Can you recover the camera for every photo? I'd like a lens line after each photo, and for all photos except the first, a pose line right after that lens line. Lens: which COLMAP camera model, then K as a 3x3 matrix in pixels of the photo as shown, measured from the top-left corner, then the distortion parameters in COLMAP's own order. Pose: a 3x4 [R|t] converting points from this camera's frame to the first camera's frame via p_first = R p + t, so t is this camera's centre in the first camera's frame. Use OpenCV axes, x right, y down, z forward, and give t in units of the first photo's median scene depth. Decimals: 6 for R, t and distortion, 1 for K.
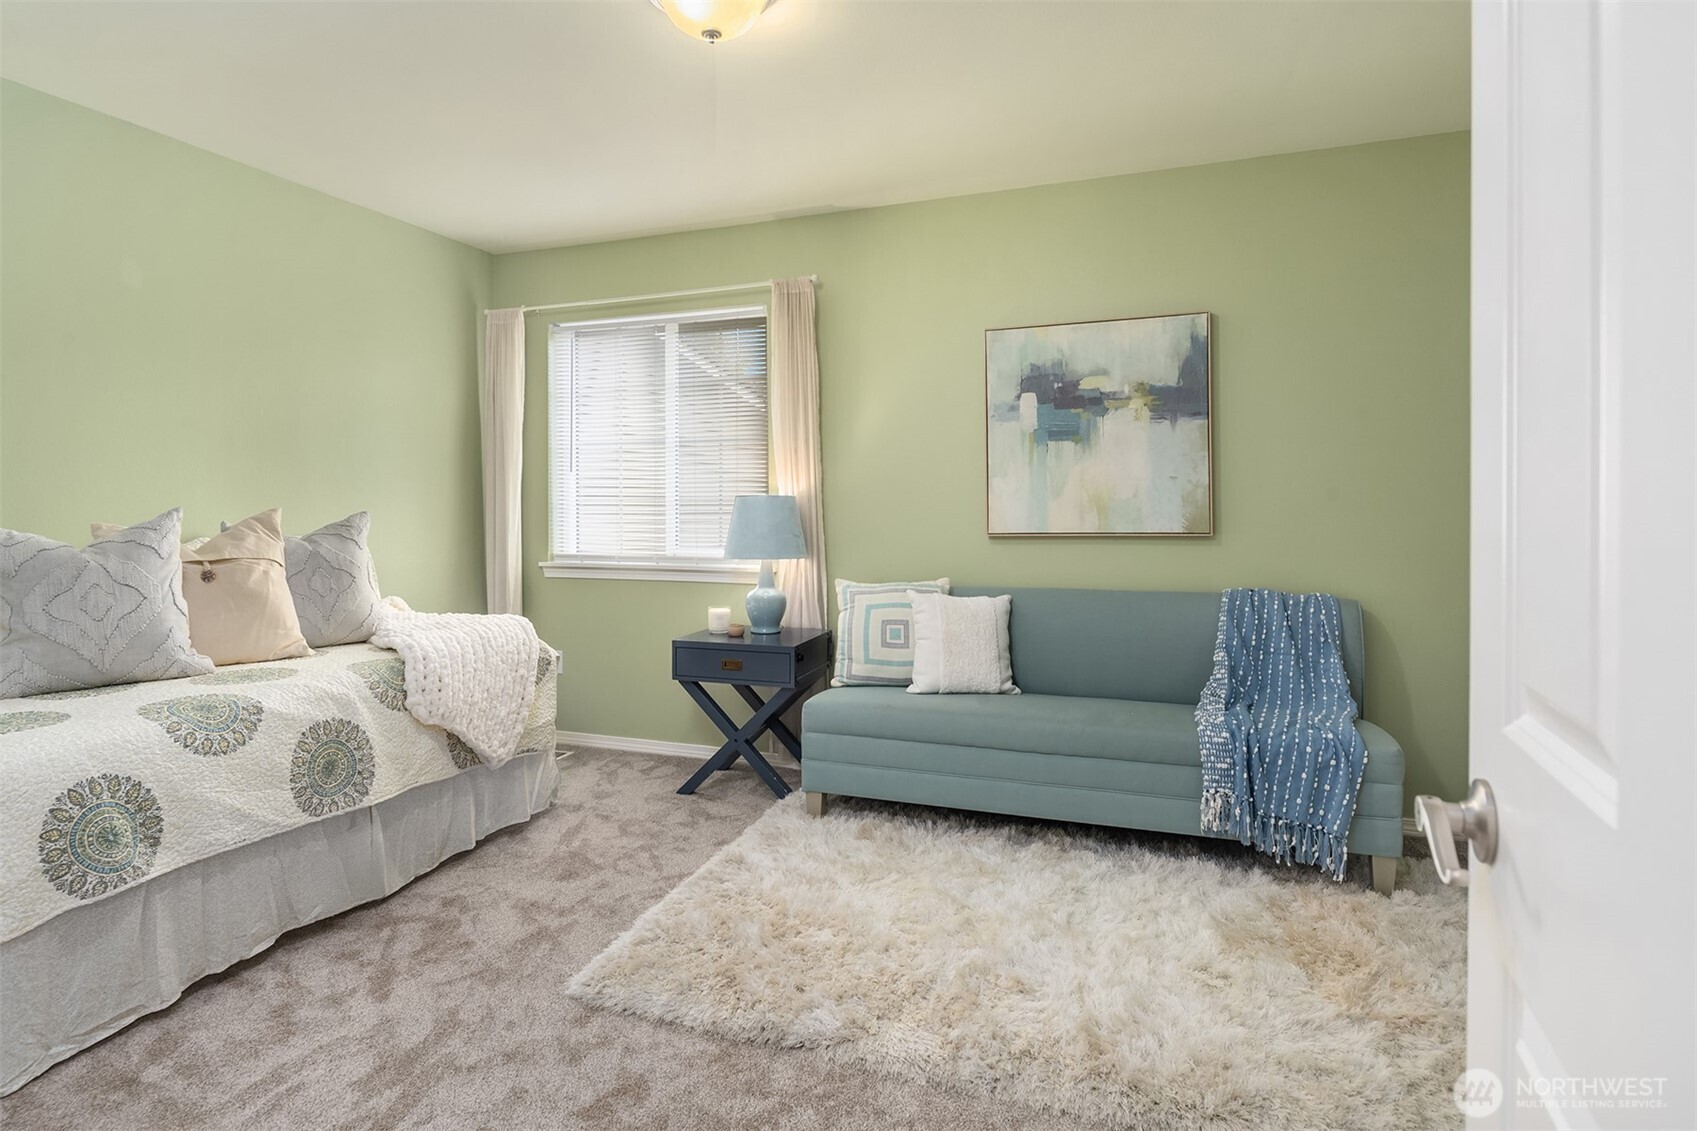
lens RADIAL K [[920.7, 0, 835.7], [0, 920.7, 505.1], [0, 0, 1]] dist [-0.003930, -0.002579]
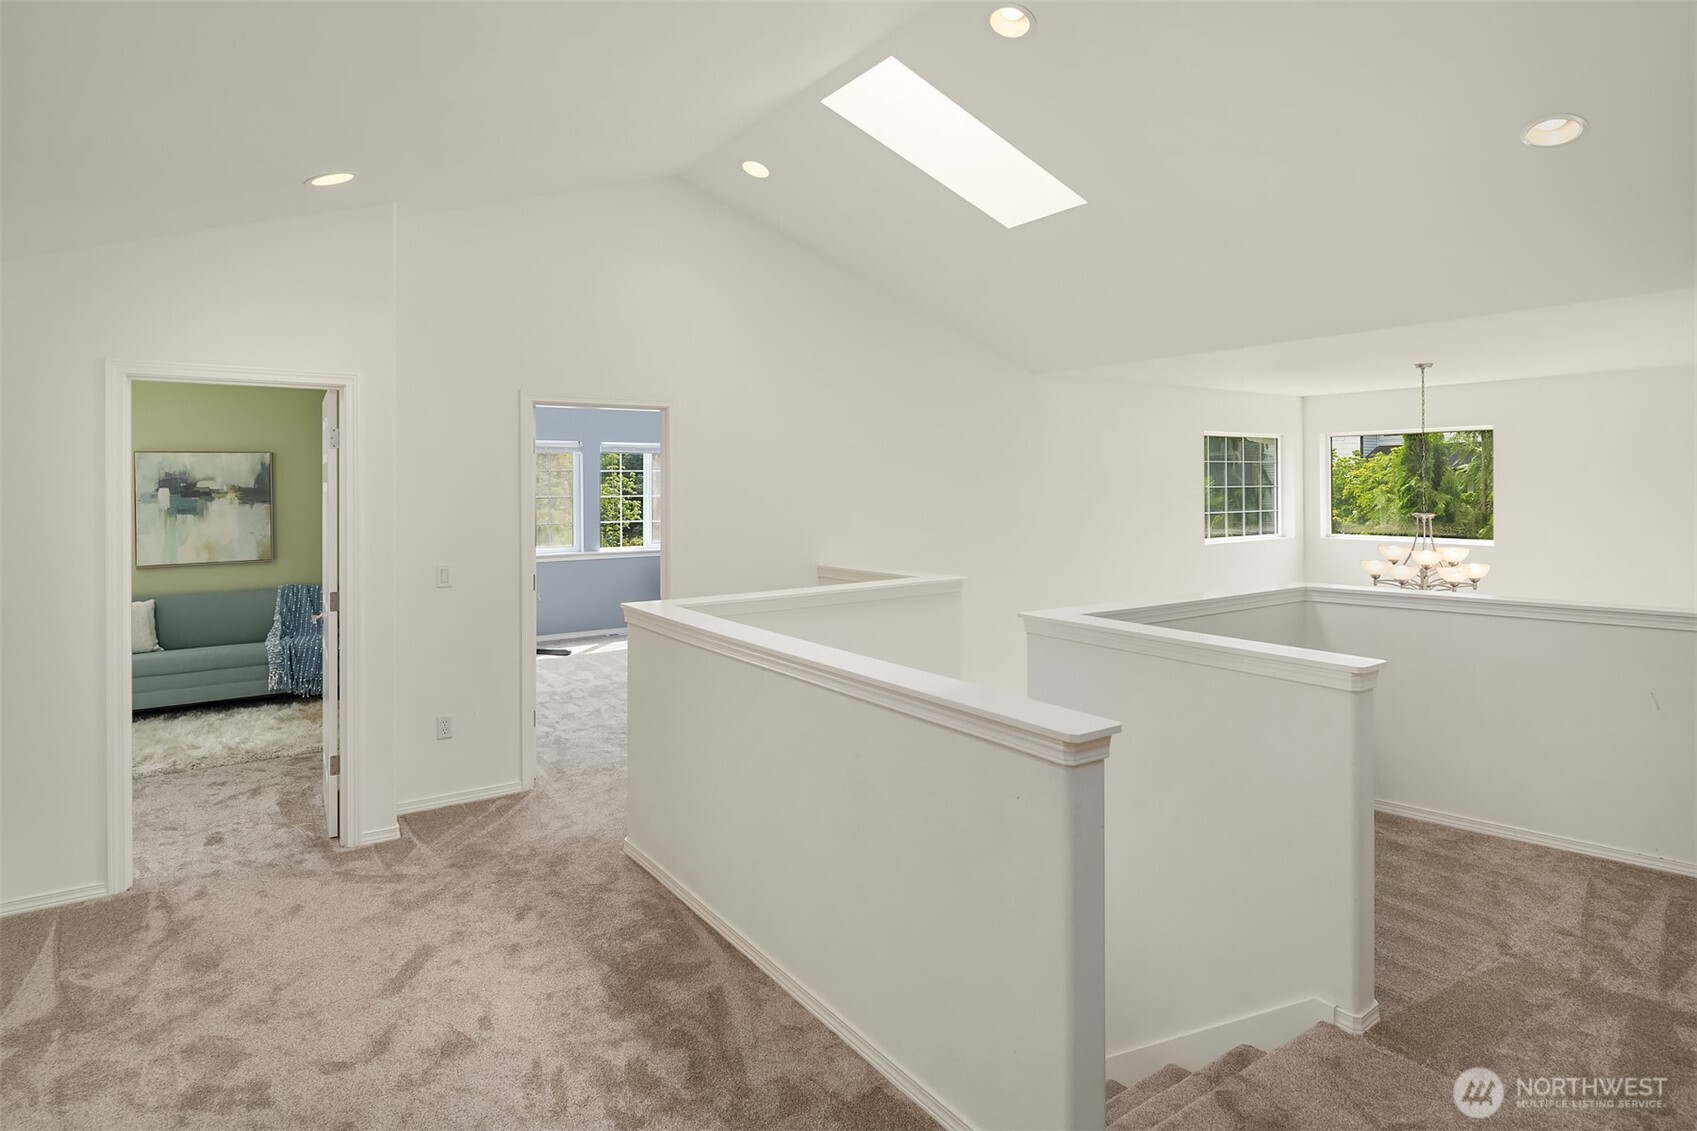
lens RADIAL K [[920.7, 0, 838.0], [0, 920.7, 483.9], [0, 0, 1]] dist [-0.003930, -0.002579]
pose [[0.589204, 0.000620, 0.807984, -0.500339], [0.009892, 0.999919, -0.007981, -0.107962], [-0.807924, 0.012694, 0.589150, -1.218121]]
